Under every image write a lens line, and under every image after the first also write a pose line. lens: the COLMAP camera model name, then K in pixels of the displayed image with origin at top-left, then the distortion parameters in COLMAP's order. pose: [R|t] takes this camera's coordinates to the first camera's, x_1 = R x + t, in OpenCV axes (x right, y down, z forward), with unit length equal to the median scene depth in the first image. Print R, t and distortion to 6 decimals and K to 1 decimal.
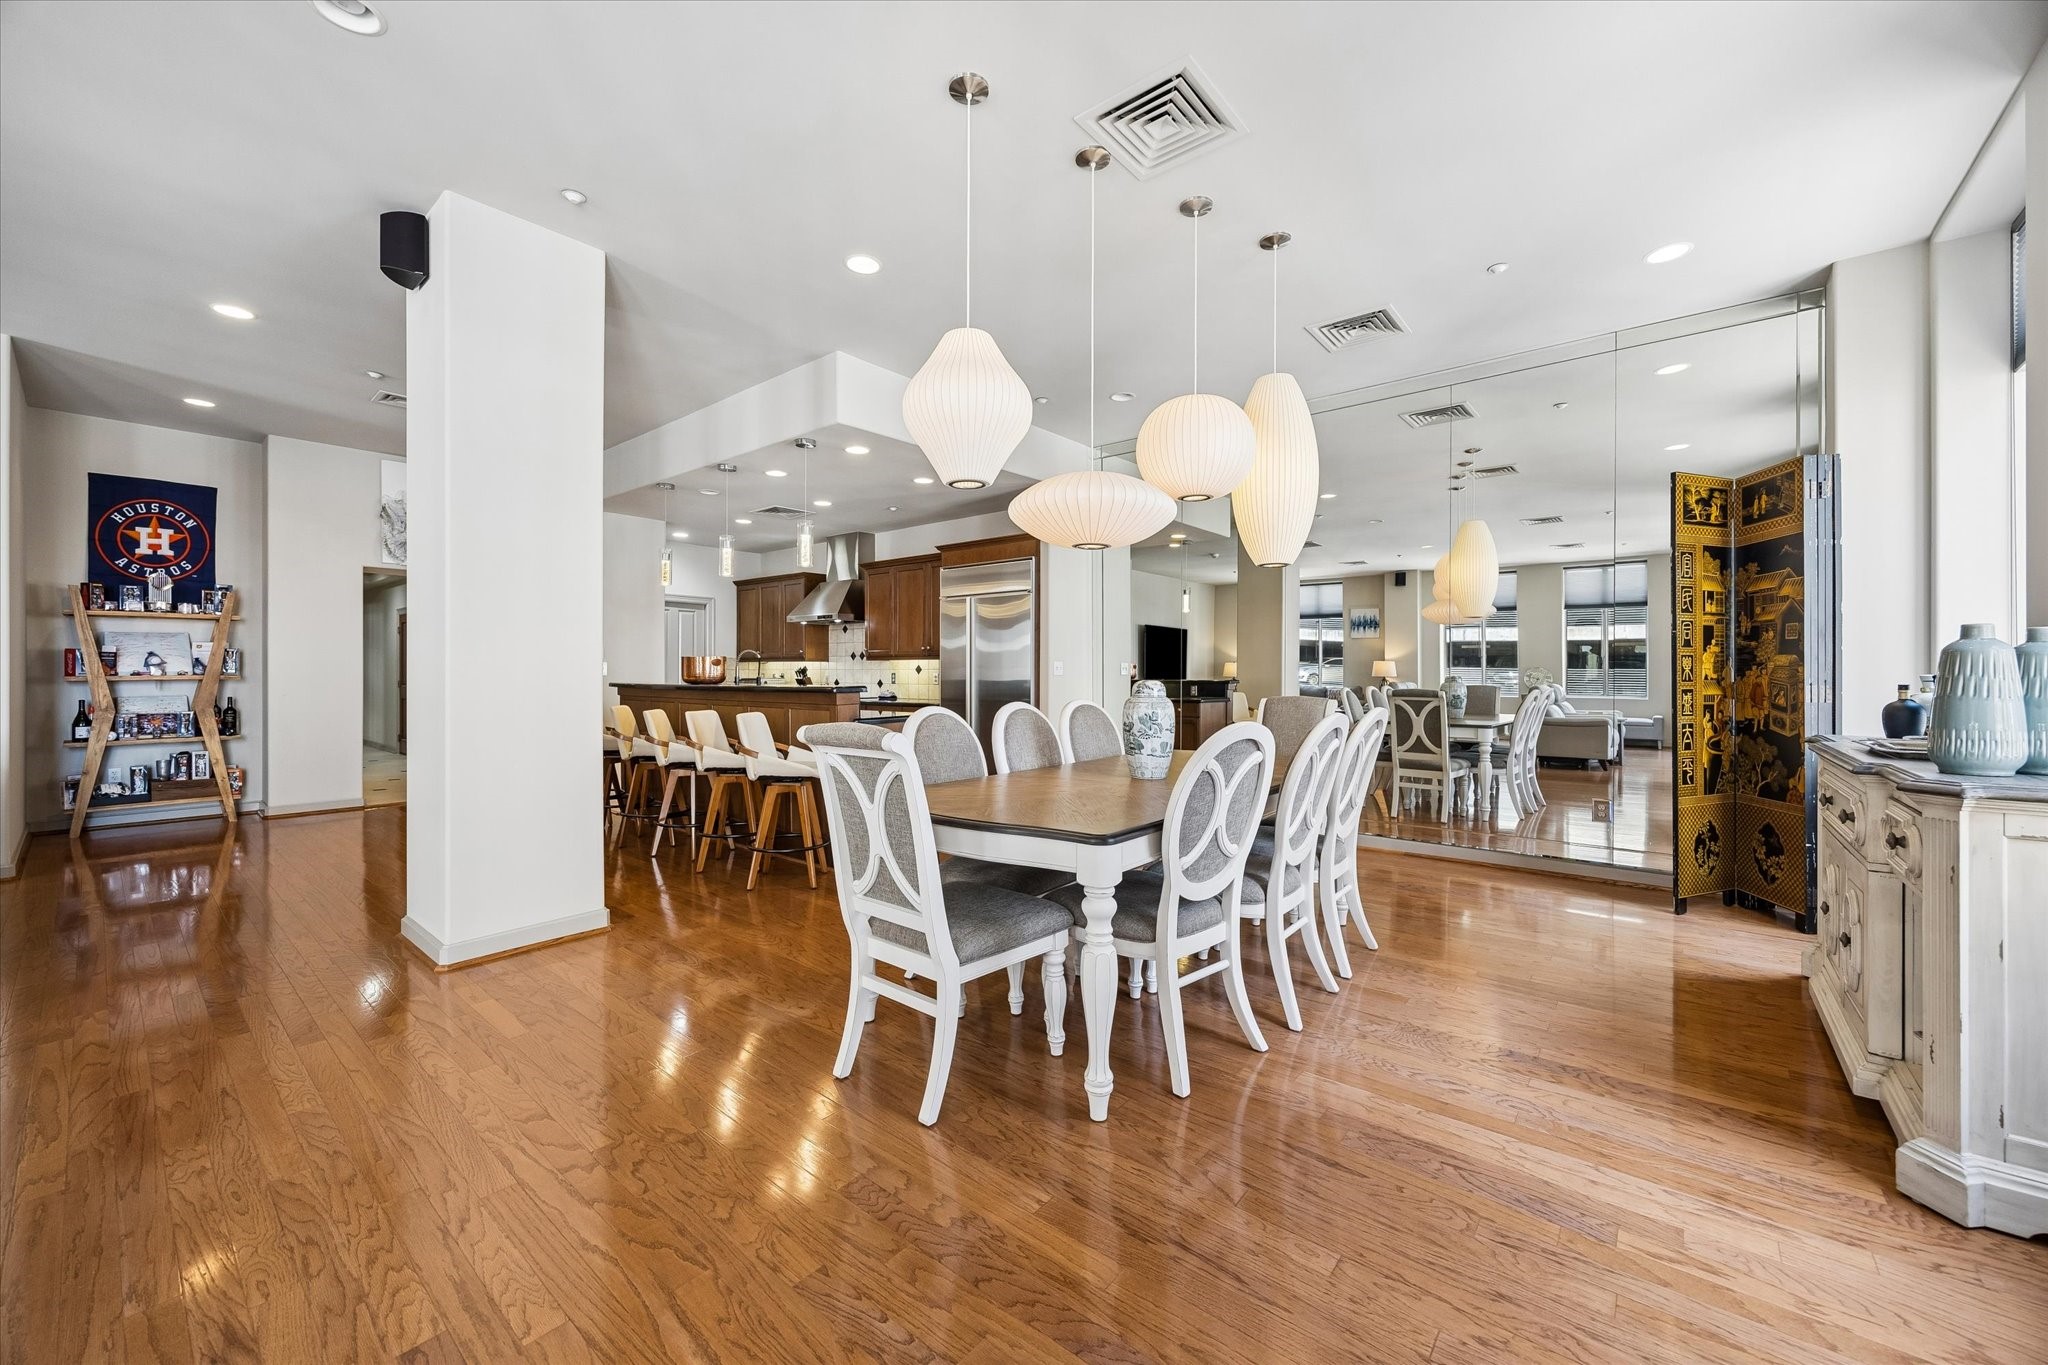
lens RADIAL K [[768.1, 0, 1028.2], [0, 768.1, 670.8], [0, 0, 1]] dist [-0.002596, 0.000064]
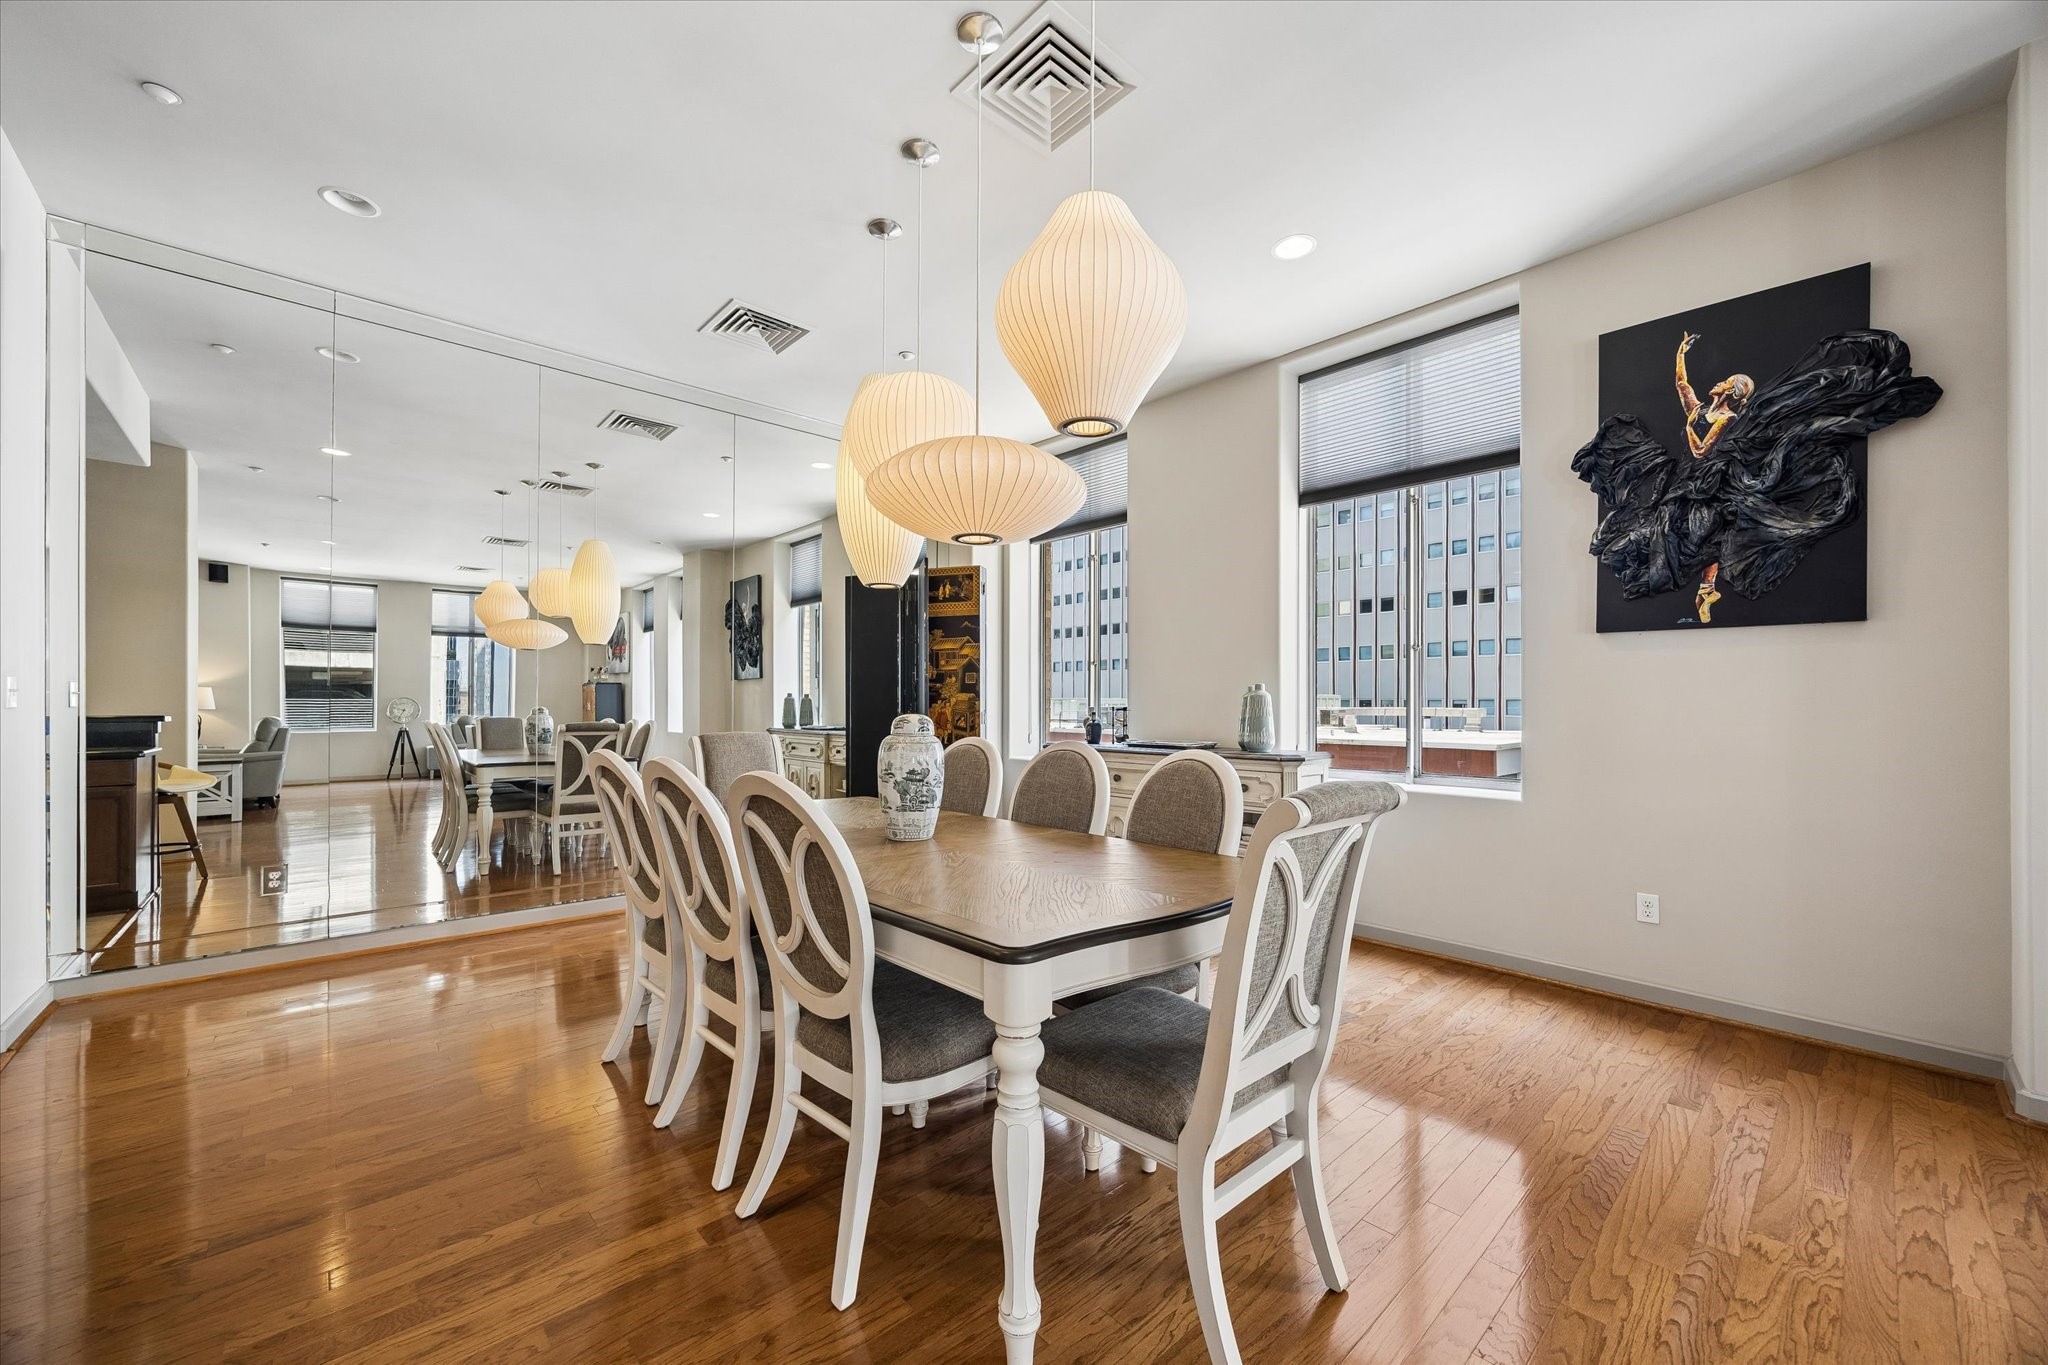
lens RADIAL K [[784.9, 0, 1001.5], [0, 784.9, 709.1], [0, 0, 1]] dist [0.000783, -0.013009]
pose [[0.160369, -0.004365, 0.987048, -0.236244], [-0.005280, 0.999972, 0.005280, 0.000754], [-0.987043, -0.006058, 0.160341, 0.296441]]
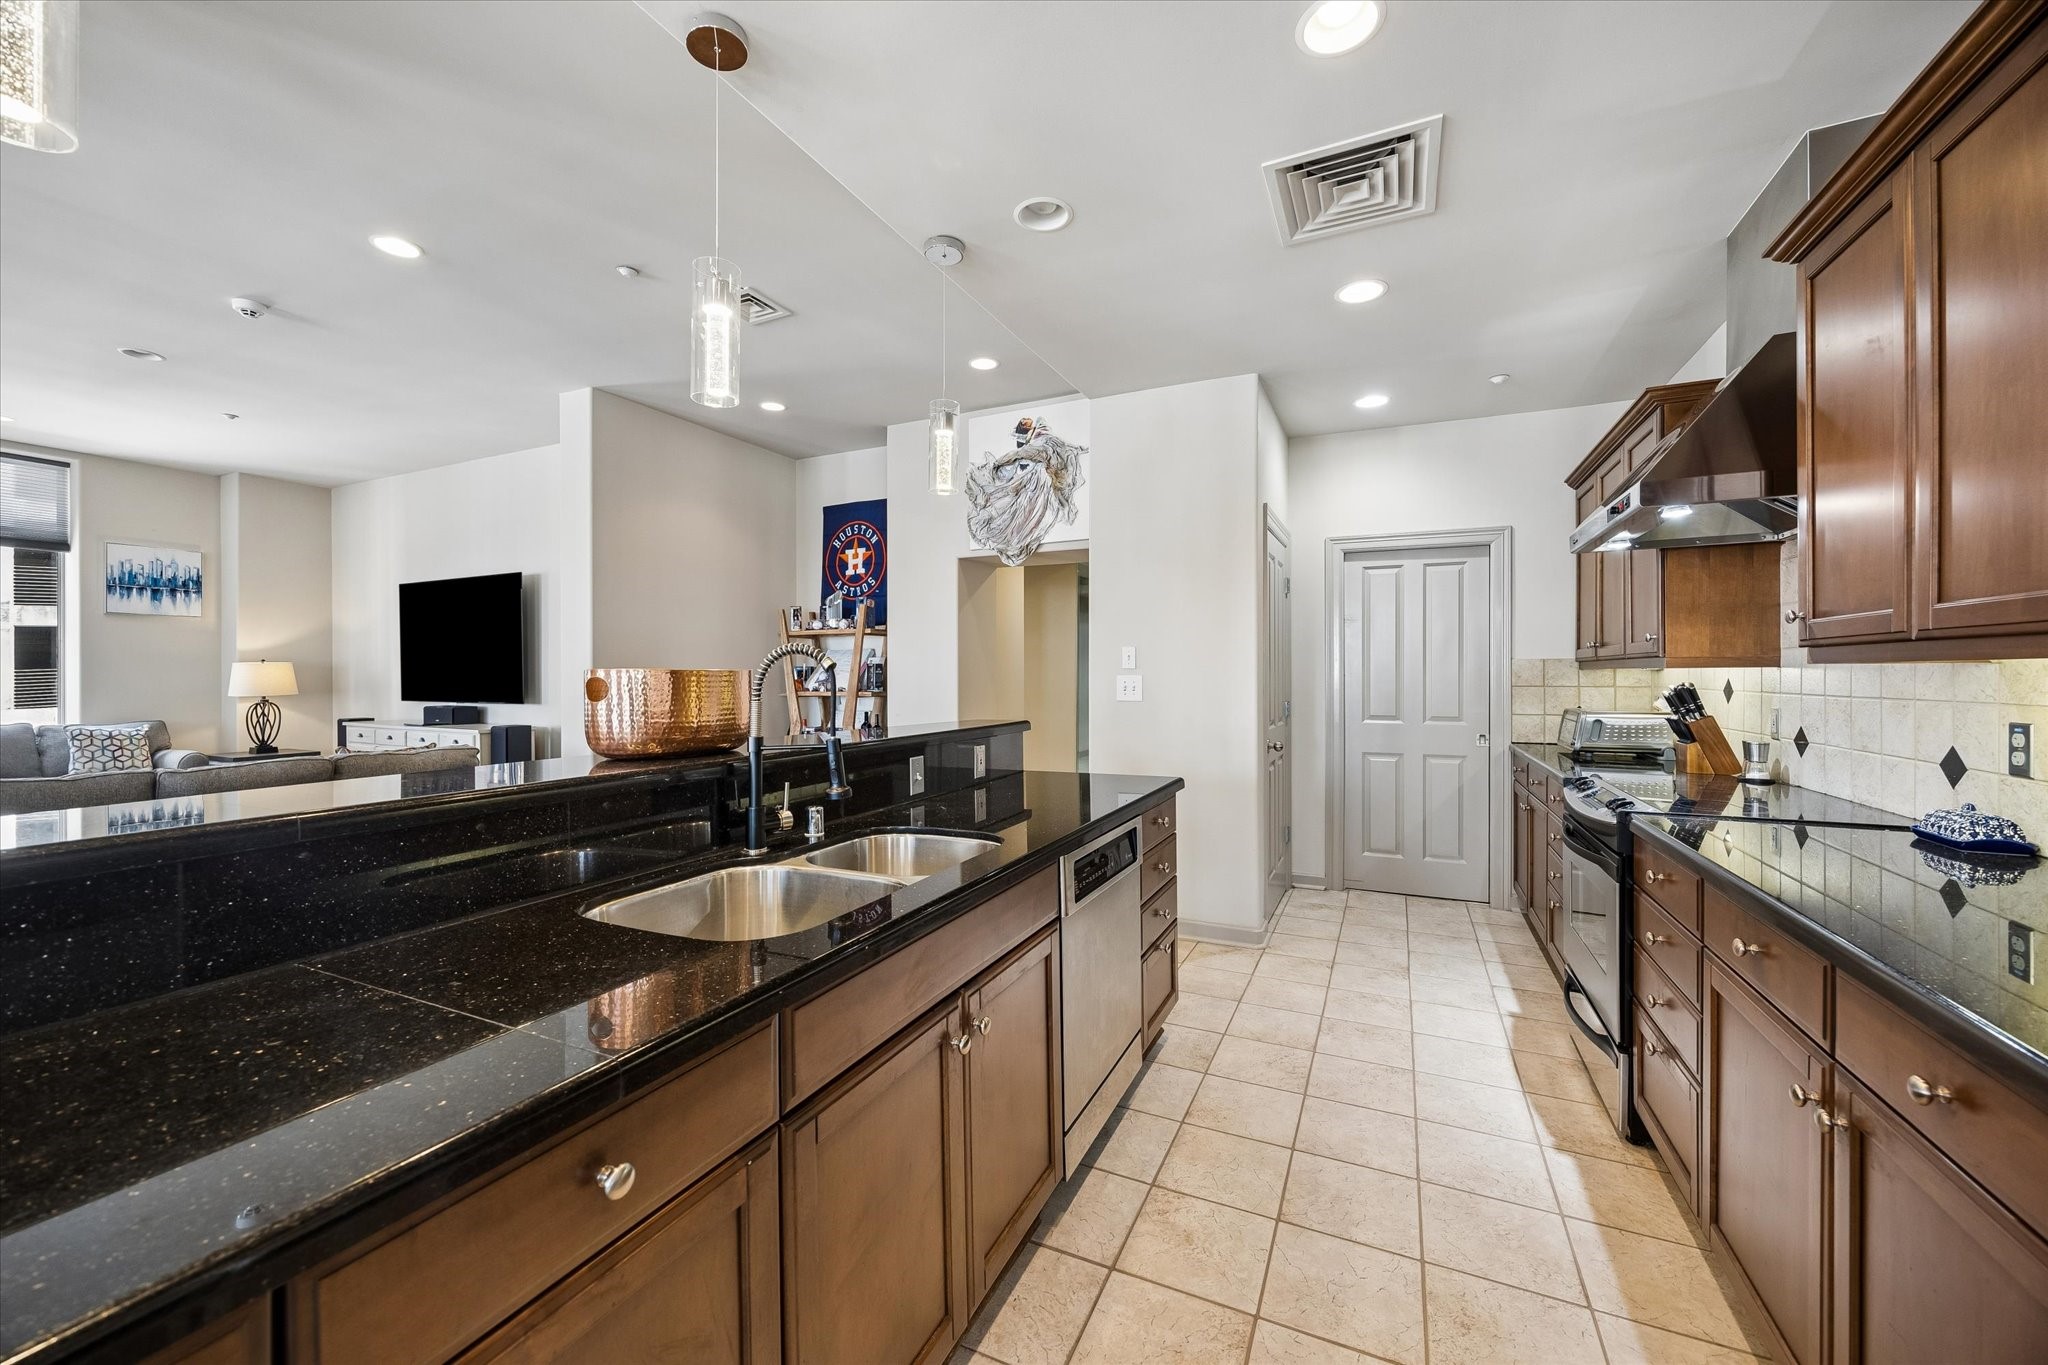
lens RADIAL K [[798.4, 0, 1013.4], [0, 798.4, 677.1], [0, 0, 1]] dist [-0.001641, -0.000074]
pose [[0.233564, 0.002555, -0.972338, -0.035201], [0.005596, 0.999976, 0.003971, -0.013288], [0.972325, -0.006369, 0.233545, 0.788058]]
